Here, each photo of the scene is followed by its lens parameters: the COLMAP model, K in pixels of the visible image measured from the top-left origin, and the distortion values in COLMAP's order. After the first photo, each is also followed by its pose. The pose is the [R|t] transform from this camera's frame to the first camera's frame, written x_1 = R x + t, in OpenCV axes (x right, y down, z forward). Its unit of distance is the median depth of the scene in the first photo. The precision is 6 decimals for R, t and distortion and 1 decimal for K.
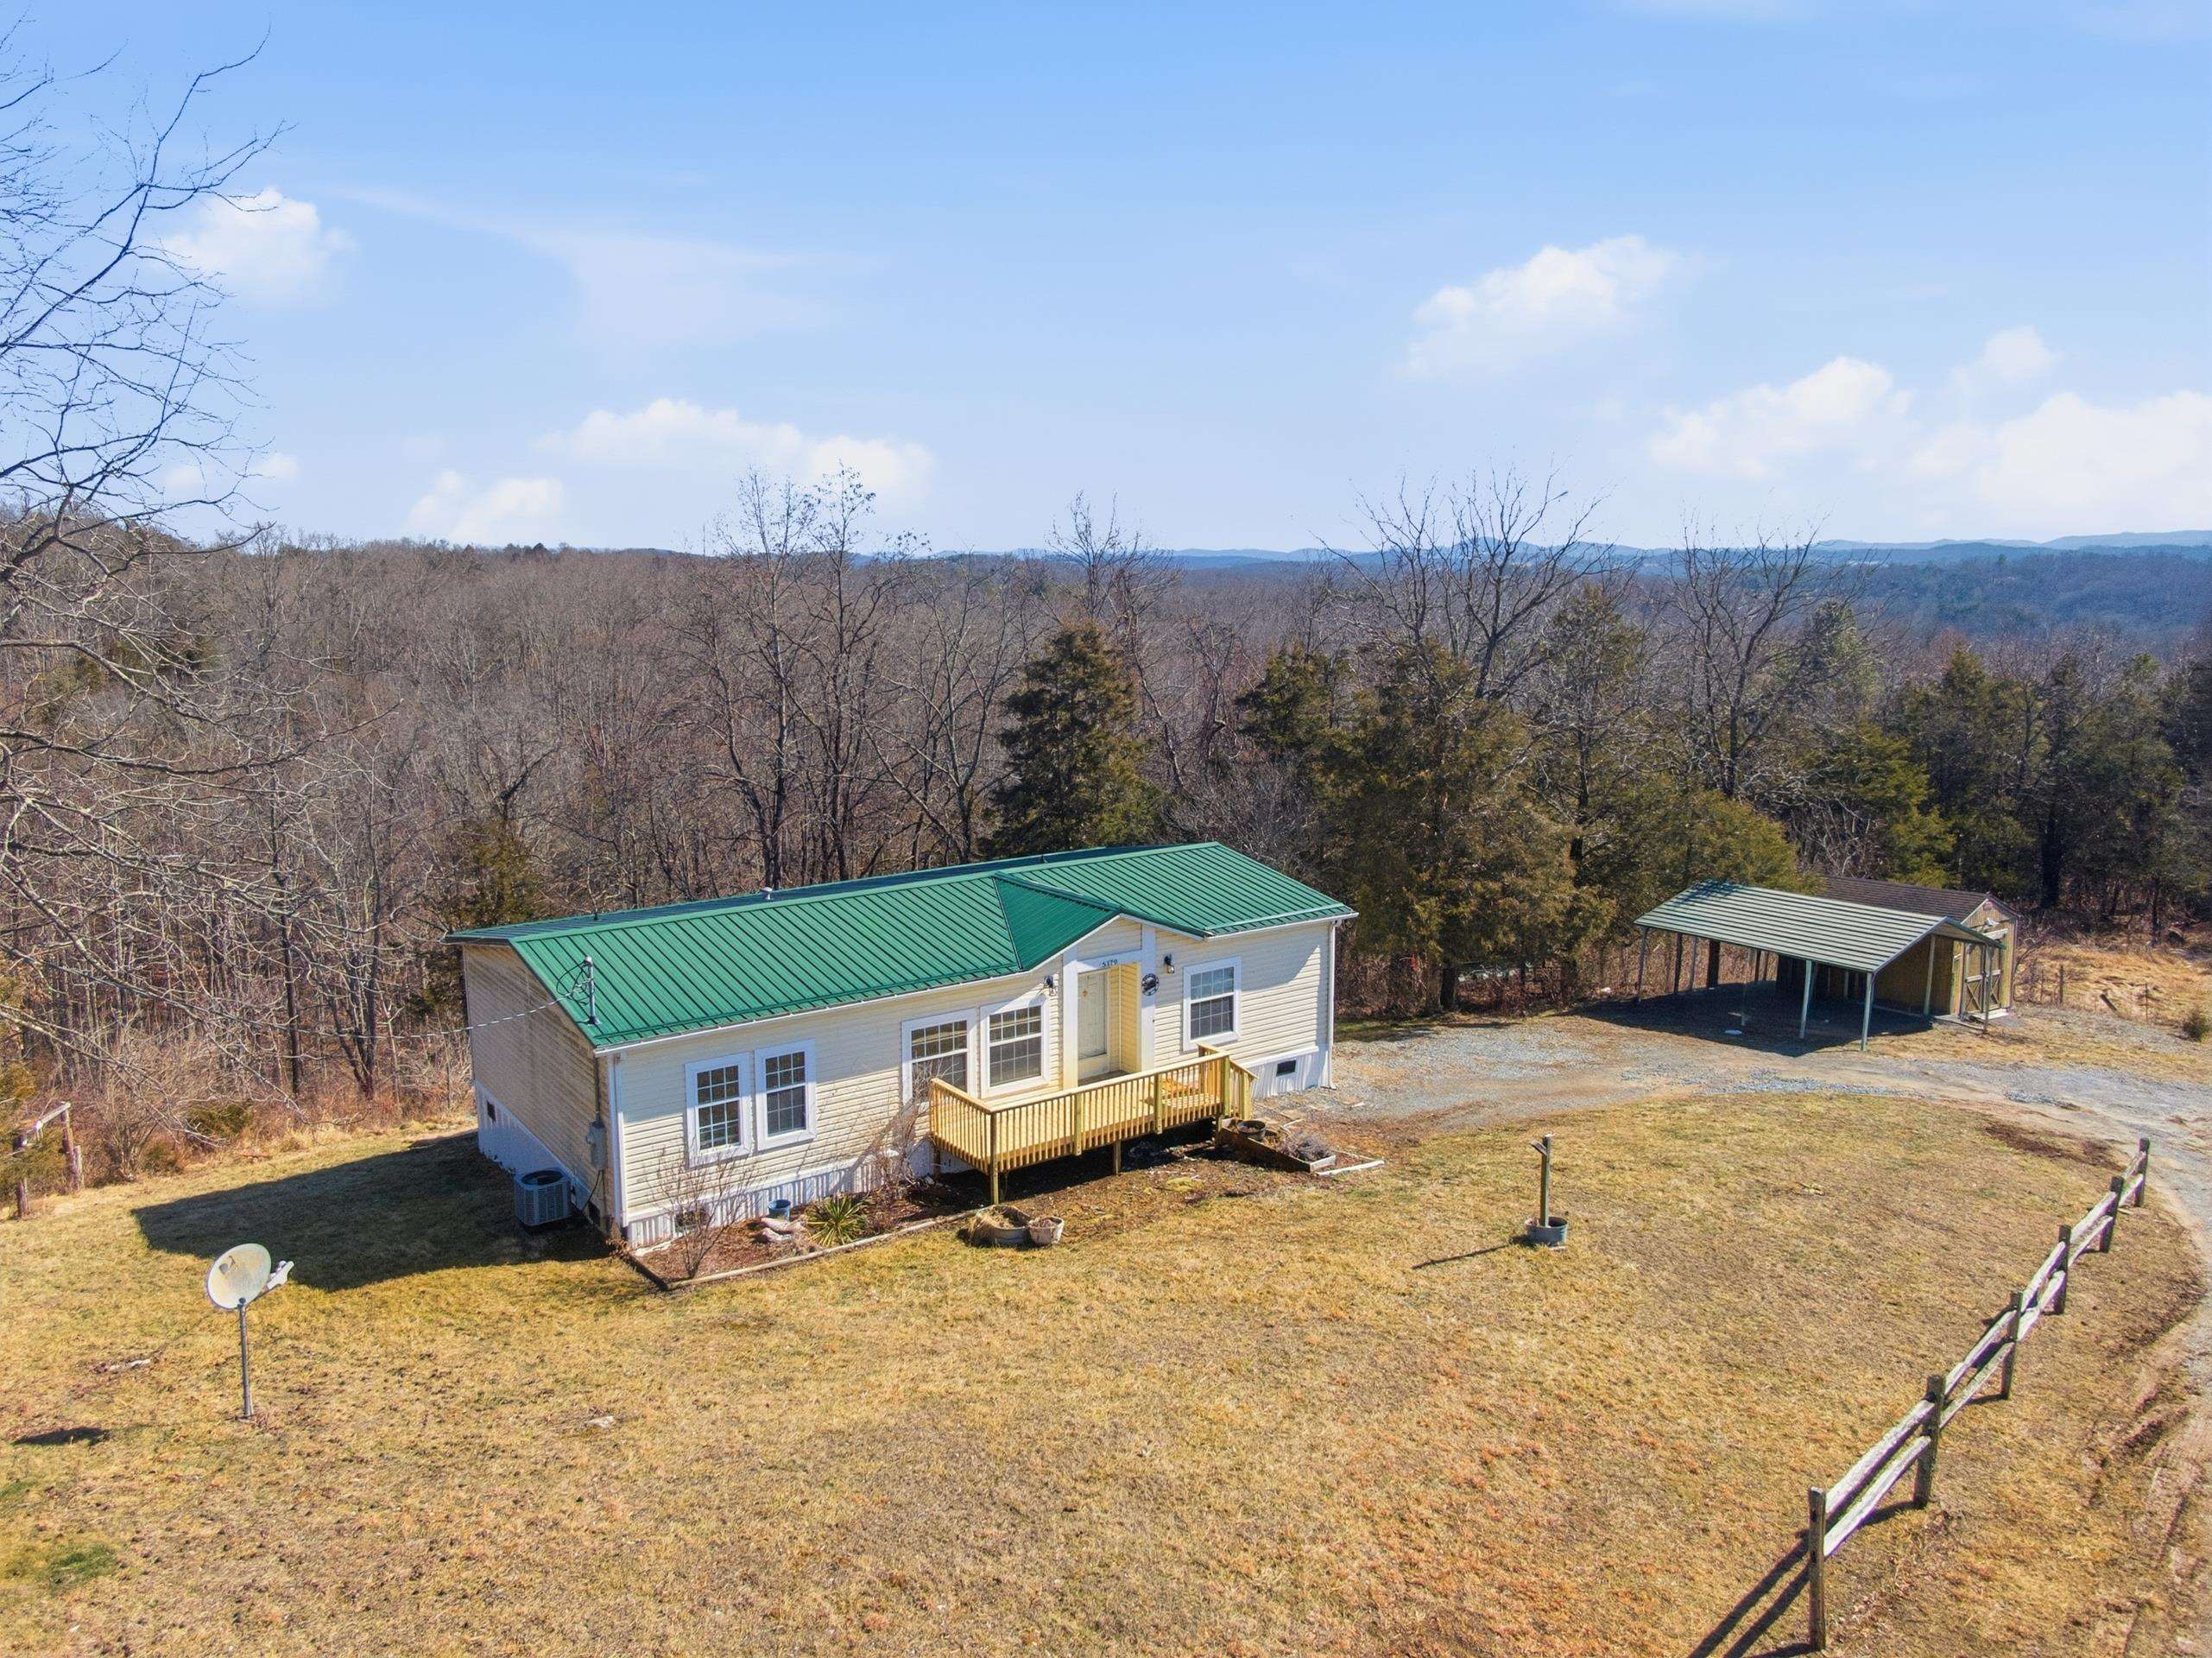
lens RADIAL K [[1588.1, 0, 1104.5], [0, 1588.1, 829.6], [0, 0, 1]] dist [0.037747, -0.054965]
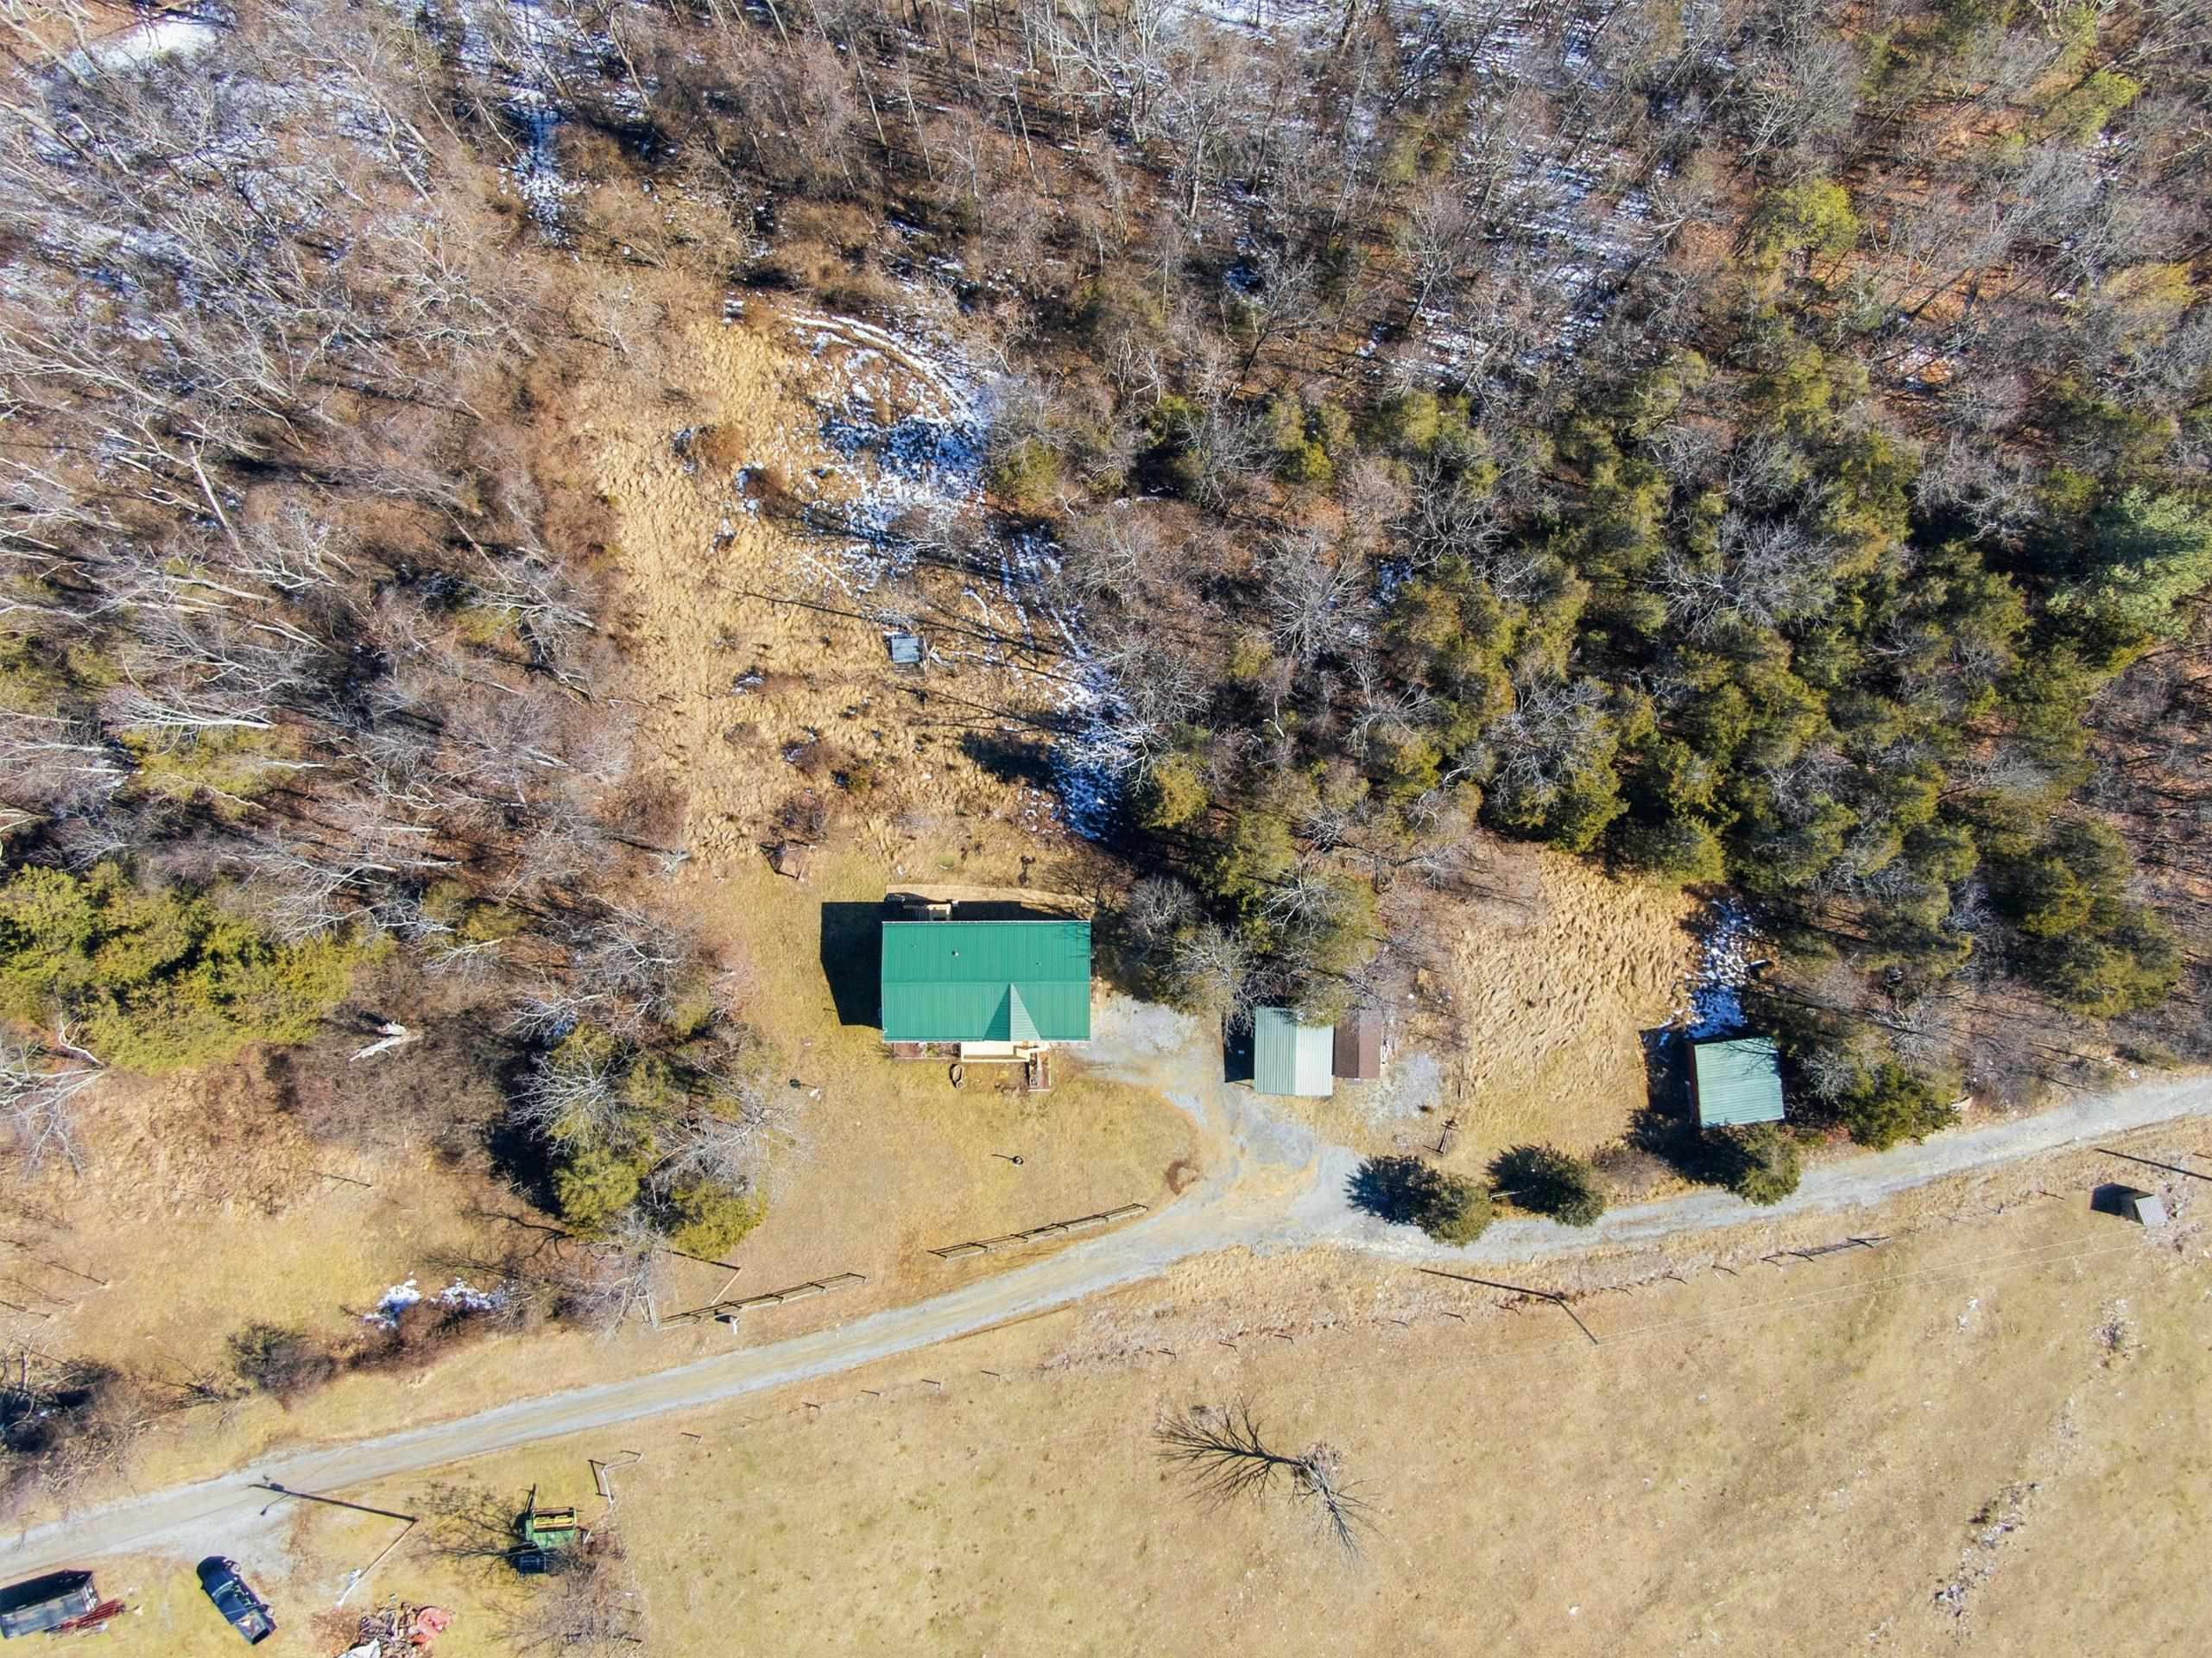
lens RADIAL K [[1588.1, 0, 1098.6], [0, 1588.1, 880.3], [0, 0, 1]] dist [0.037747, -0.054965]
pose [[0.814187, 0.580375, -0.016289, 0.024291], [-0.087542, 0.150447, 0.984734, -4.206579], [0.573966, -0.800332, 0.173300, 0.784538]]
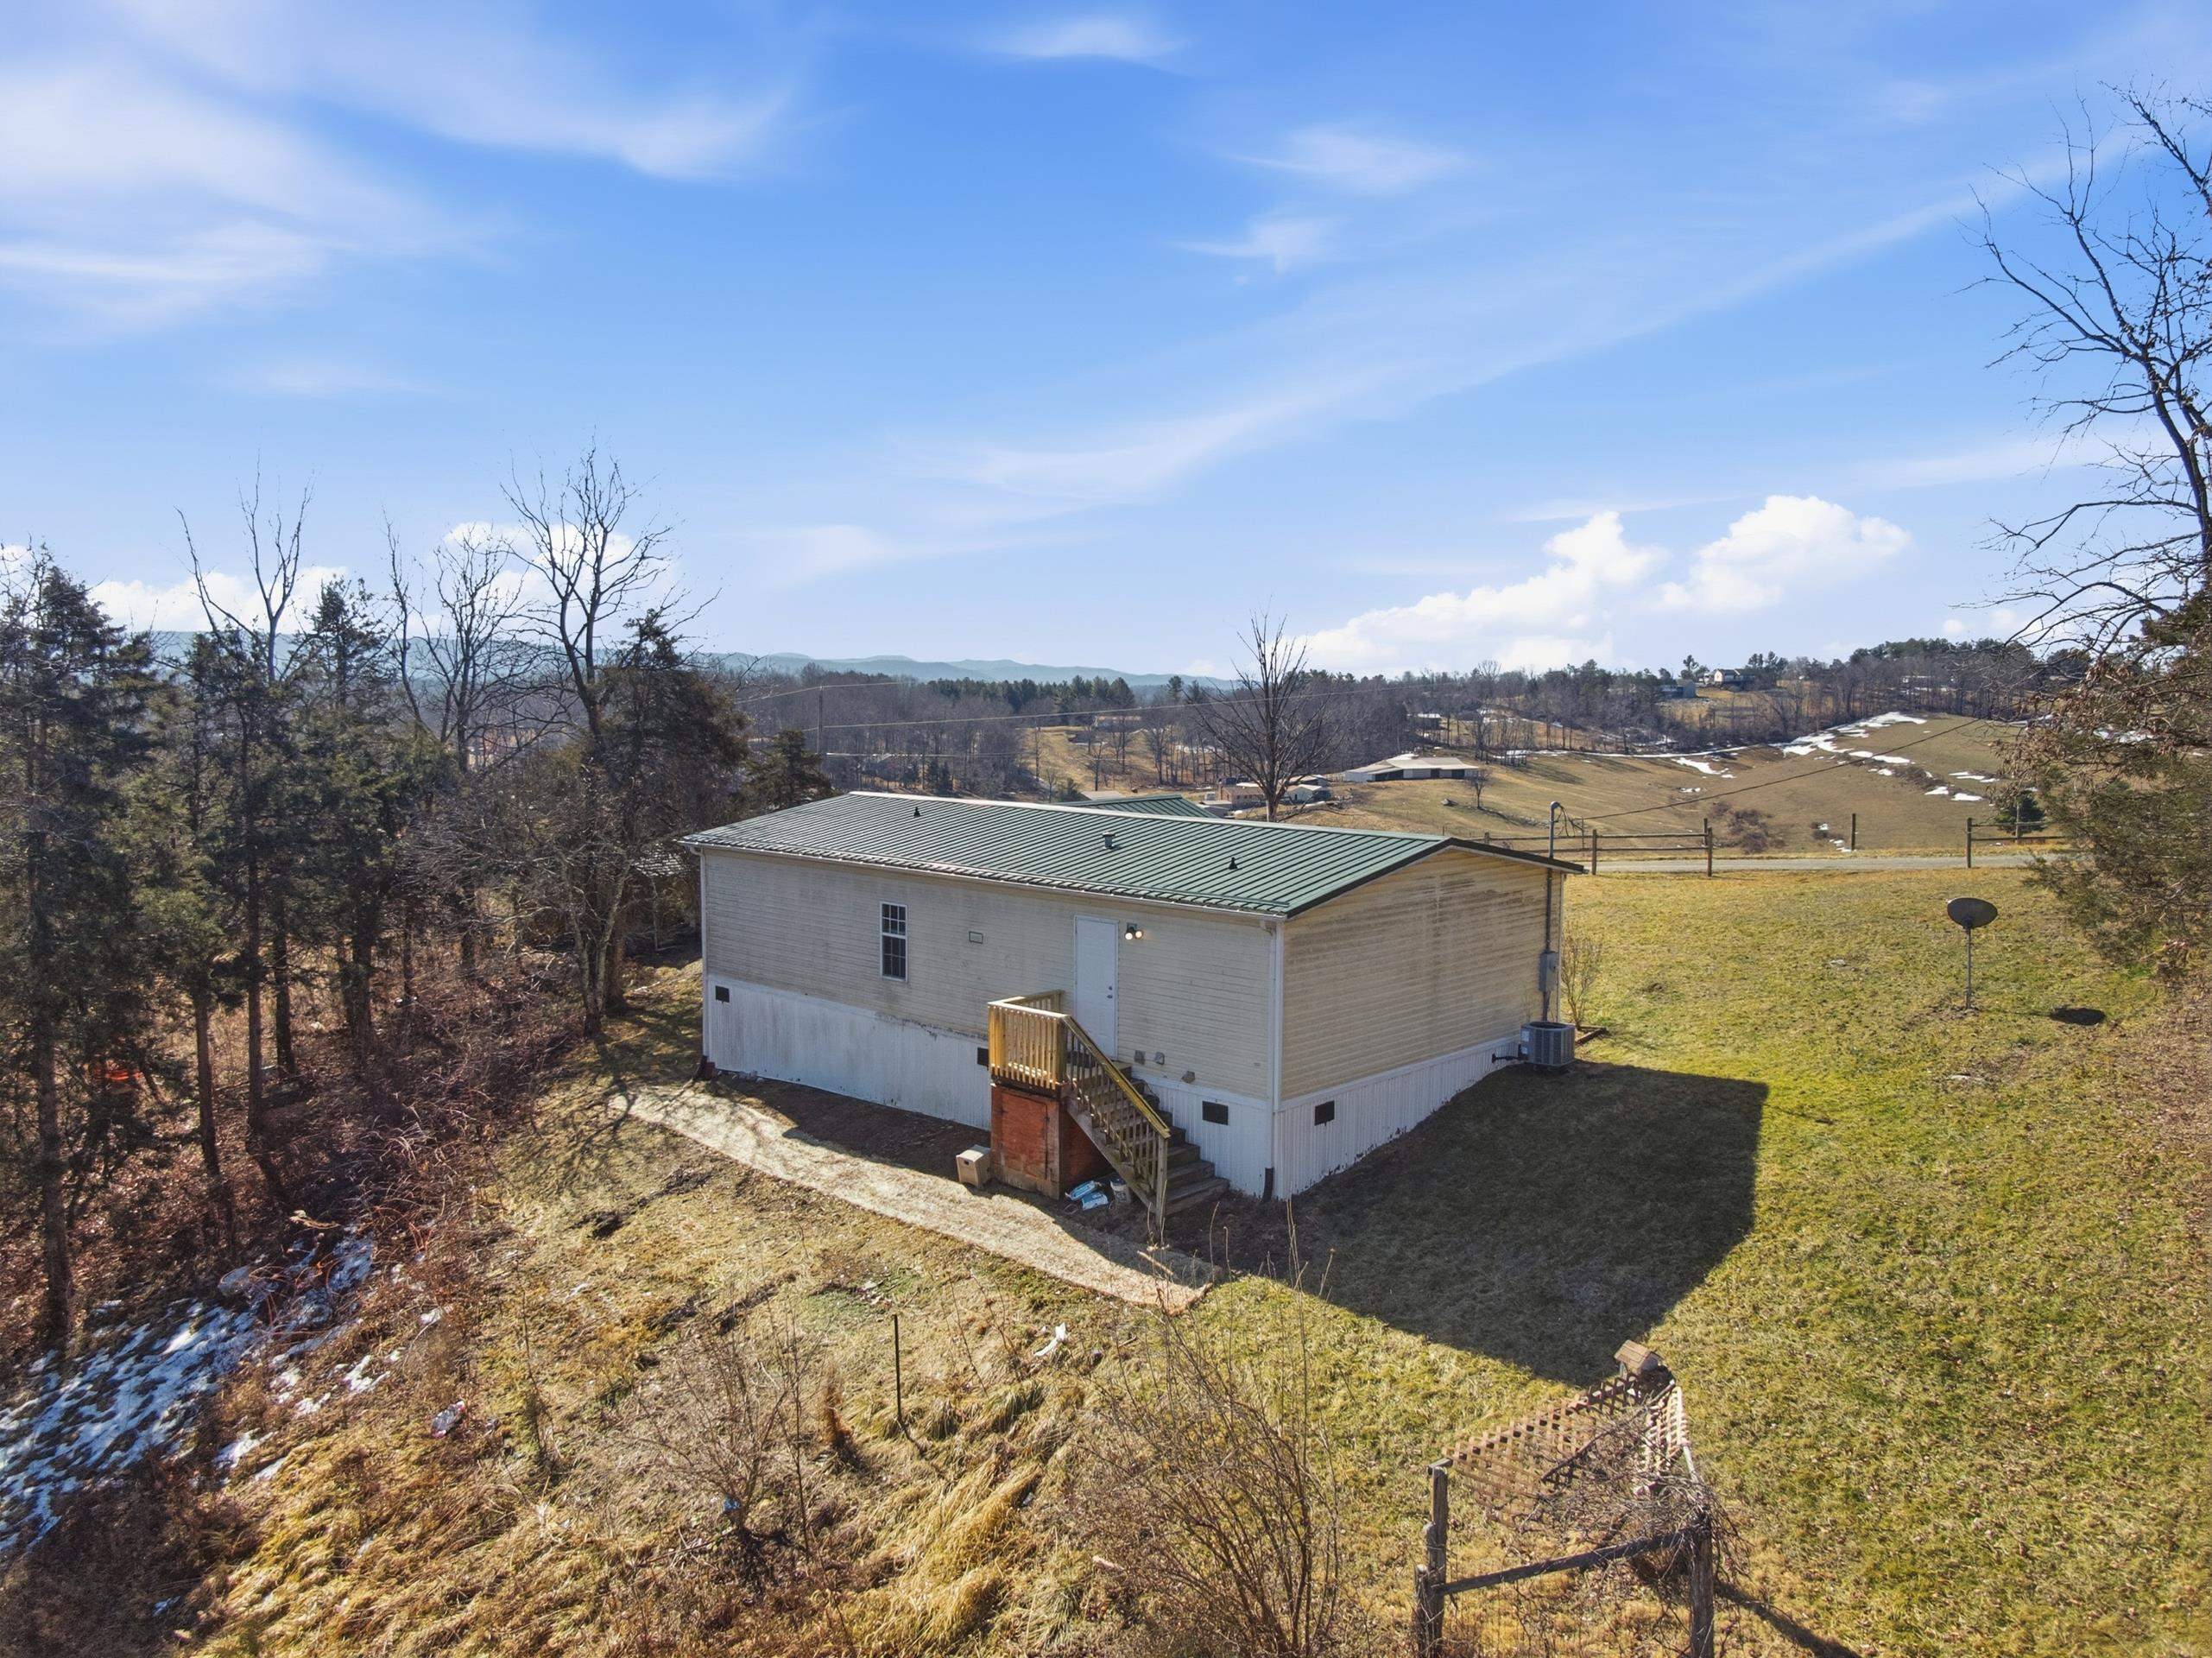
lens RADIAL K [[1588.1, 0, 1108.5], [0, 1588.1, 865.2], [0, 0, 1]] dist [0.037747, -0.054965]
pose [[-0.188420, -0.106888, 0.976255, -1.211218], [0.170366, 0.975431, 0.139679, -0.060680], [-0.967199, 0.192639, -0.165581, 1.308608]]
